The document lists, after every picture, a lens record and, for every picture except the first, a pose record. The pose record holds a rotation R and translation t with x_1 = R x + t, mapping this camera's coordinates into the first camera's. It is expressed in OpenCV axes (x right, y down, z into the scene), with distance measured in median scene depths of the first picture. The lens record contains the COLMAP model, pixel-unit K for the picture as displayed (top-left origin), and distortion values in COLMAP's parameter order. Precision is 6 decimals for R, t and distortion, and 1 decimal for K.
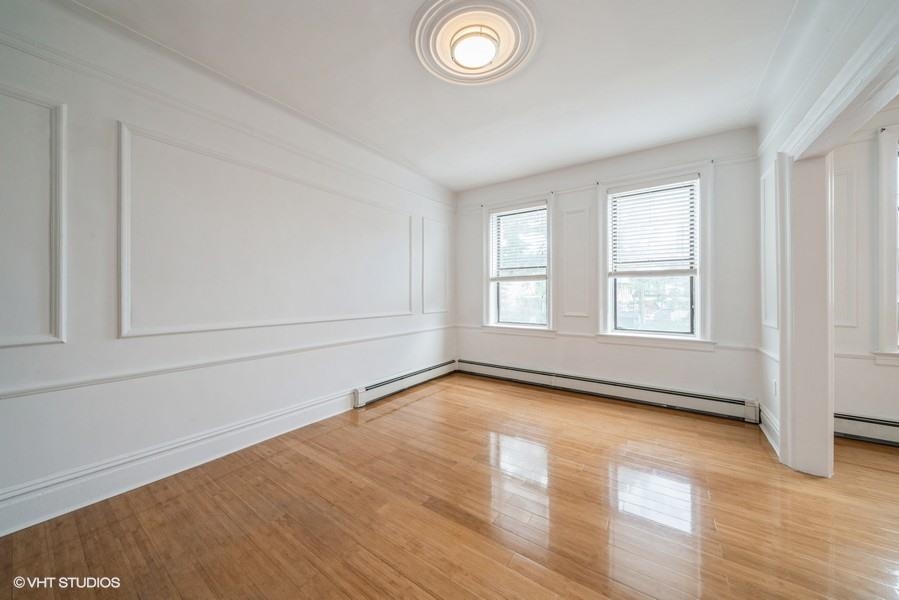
lens RADIAL K [[305.6, 0, 441.7], [0, 305.6, 297.1], [0, 0, 1]] dist [0.001170, 0.000052]
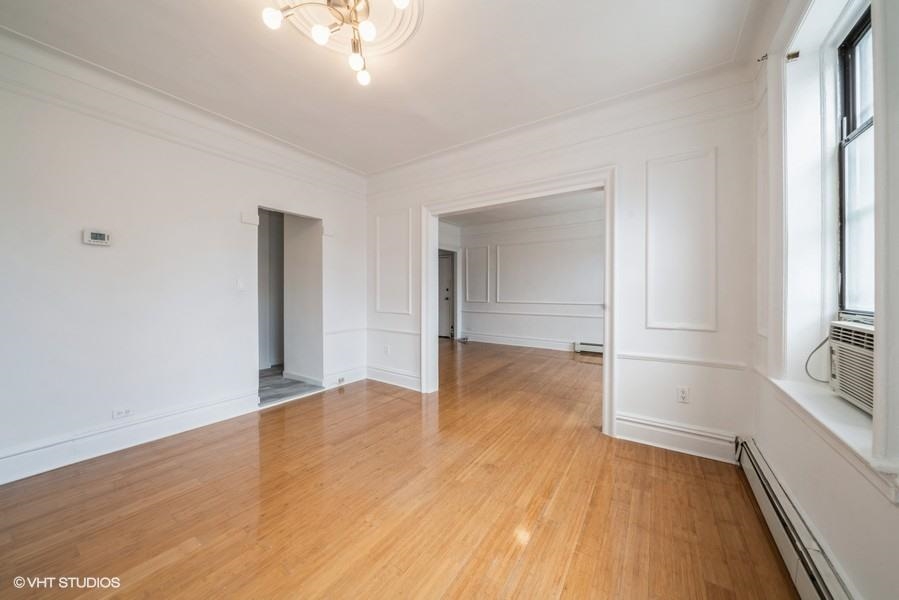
lens RADIAL K [[311.2, 0, 449.3], [0, 311.2, 292.1], [0, 0, 1]] dist [-0.007453, -0.000032]
pose [[0.035814, 0.015154, -0.999244, 1.951010], [0.000740, 0.999884, 0.015190, -0.038158], [0.999358, -0.001283, 0.035799, 0.204408]]
